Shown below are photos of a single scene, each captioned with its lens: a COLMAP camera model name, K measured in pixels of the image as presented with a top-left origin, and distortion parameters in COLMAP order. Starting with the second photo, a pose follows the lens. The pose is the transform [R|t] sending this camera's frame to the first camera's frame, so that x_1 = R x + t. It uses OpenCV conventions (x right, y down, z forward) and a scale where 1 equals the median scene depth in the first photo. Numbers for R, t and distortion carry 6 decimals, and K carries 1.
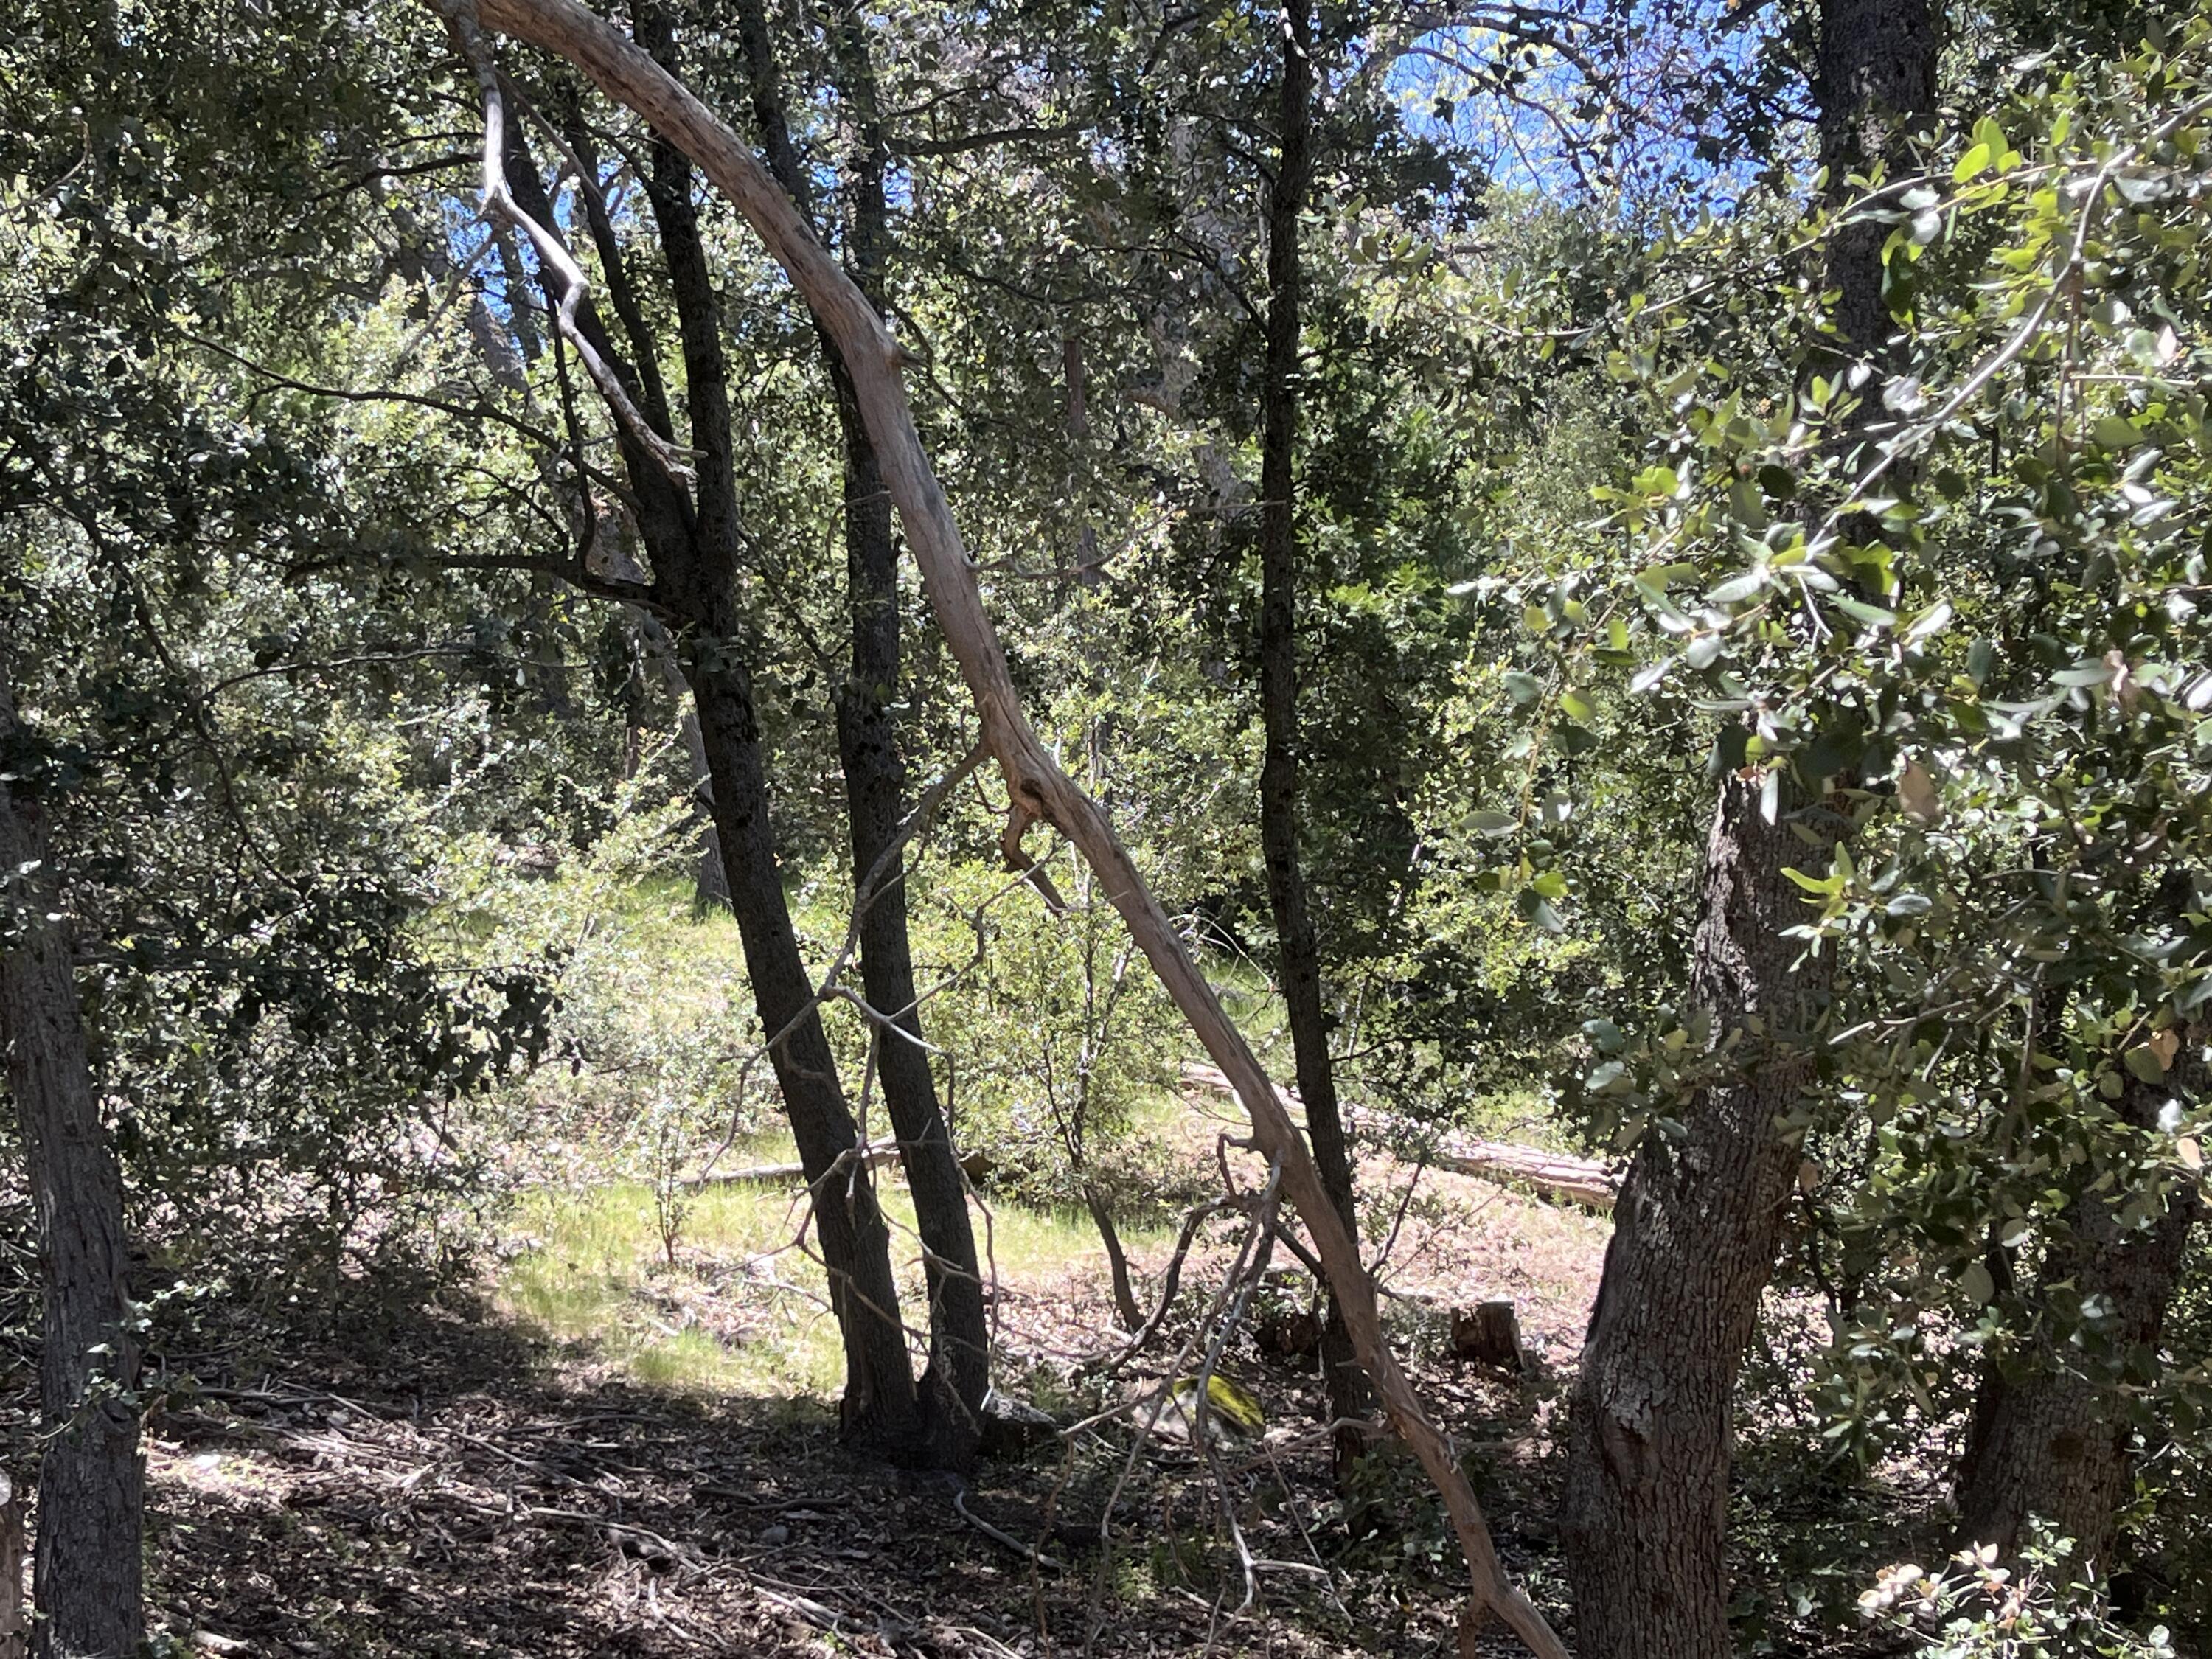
lens RADIAL K [[3217.7, 0, 1097.1], [0, 3217.7, 892.2], [0, 0, 1]] dist [0.177346, -0.714226]
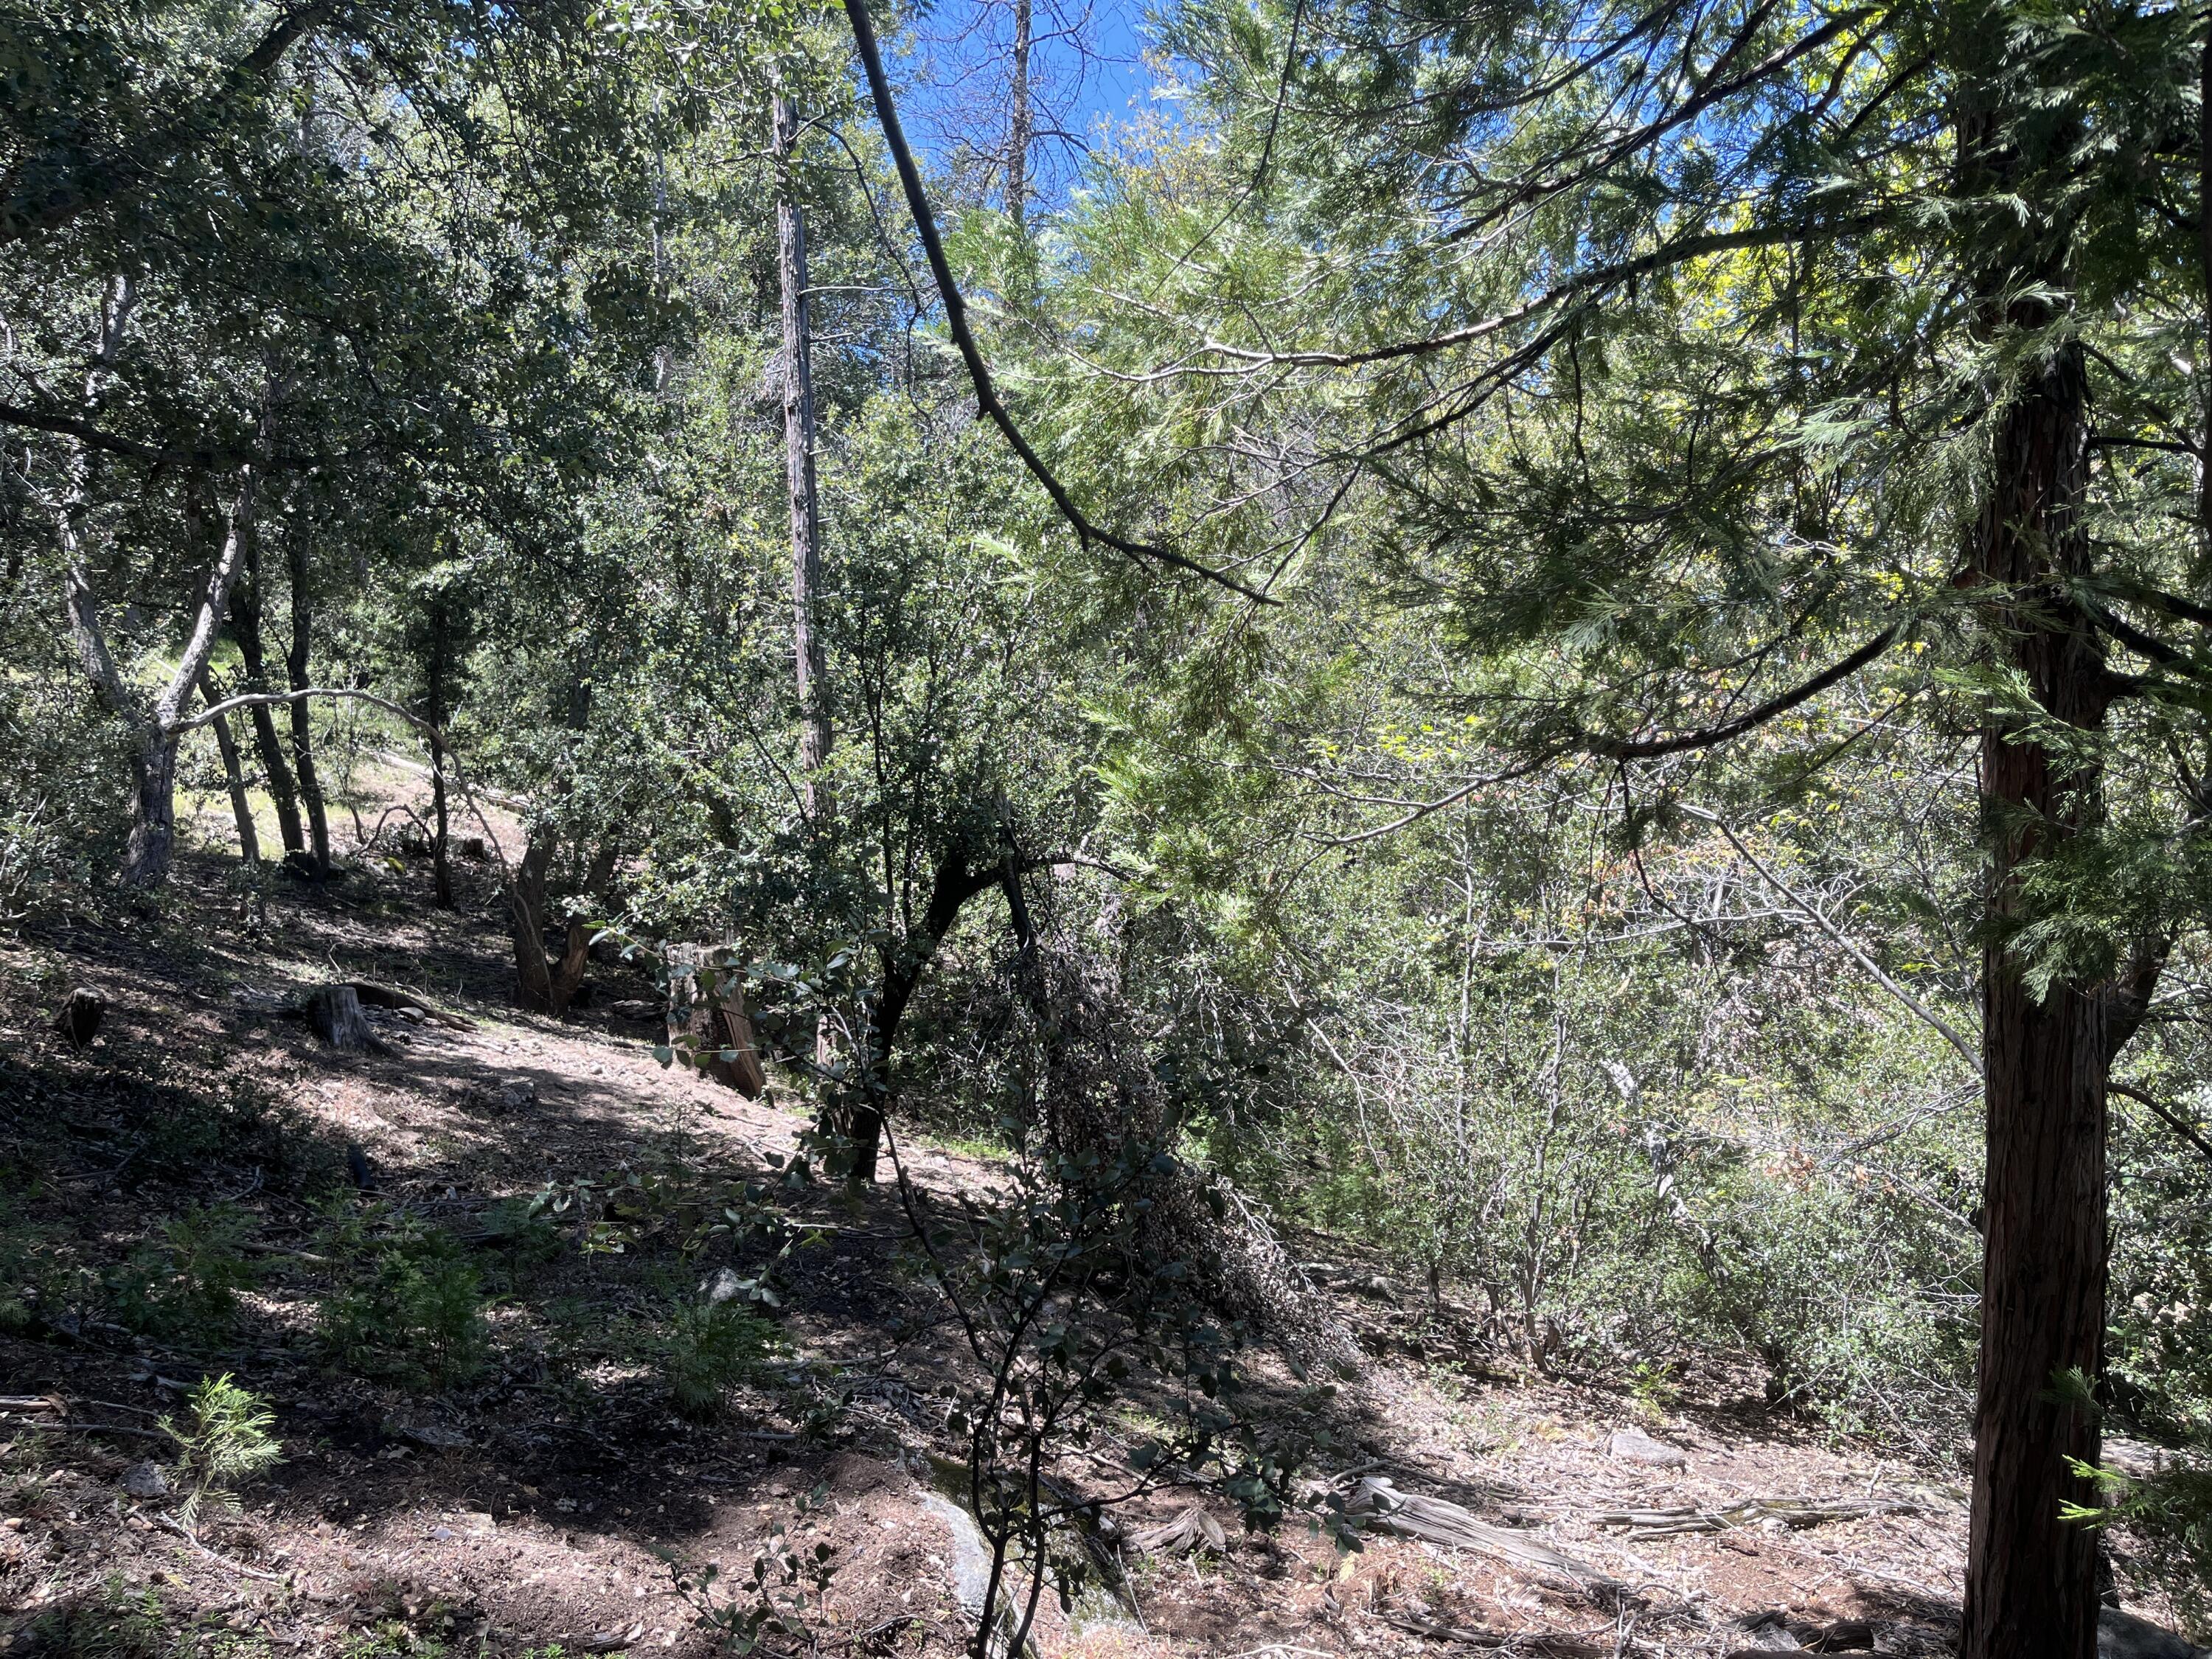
lens RADIAL K [[1671.9, 0, 1113.5], [0, 1671.9, 837.7], [0, 0, 1]] dist [0.058301, -0.067492]
pose [[0.870171, 0.043638, 0.490815, -0.179298], [-0.111540, 0.987660, 0.109937, -0.156518], [-0.479961, -0.150409, 0.864300, -0.932861]]
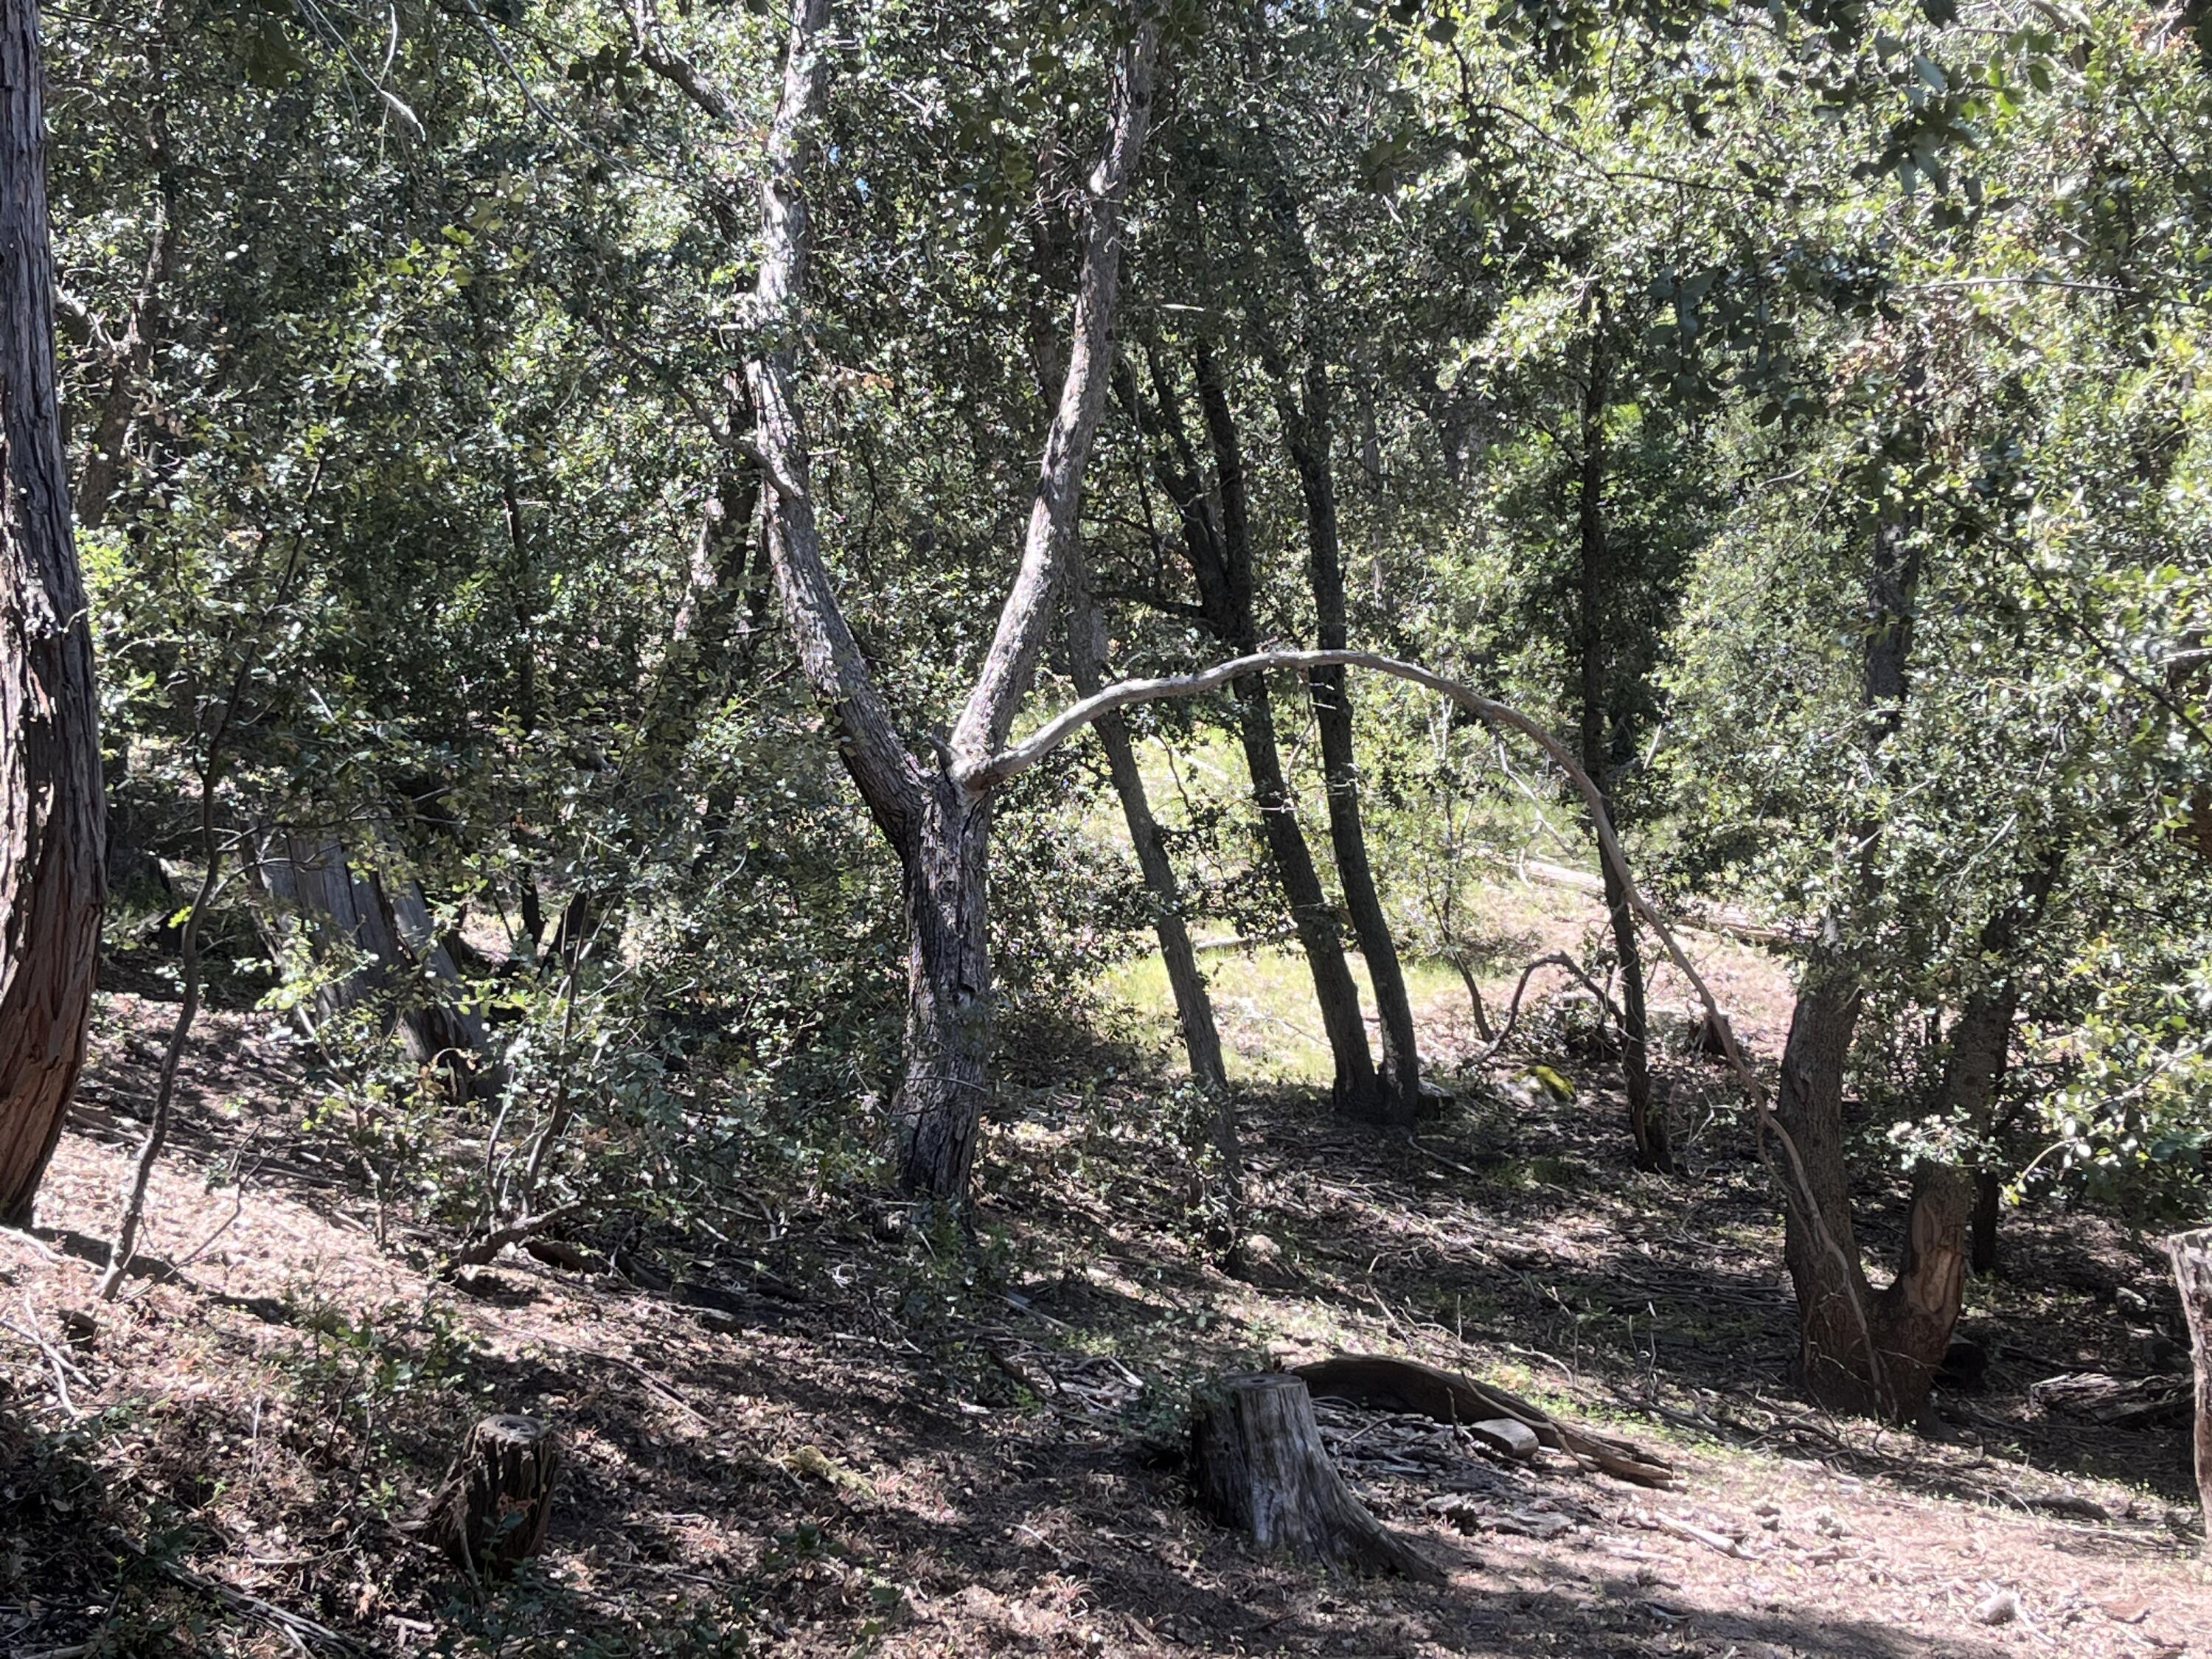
lens RADIAL K [[3217.7, 0, 1097.1], [0, 3217.7, 892.2], [0, 0, 1]] dist [0.177346, -0.714226]
pose [[0.998148, -0.031724, -0.051910, -0.102313], [0.036329, 0.995249, 0.090331, -0.093675], [0.048797, -0.092049, 0.994558, -0.627745]]
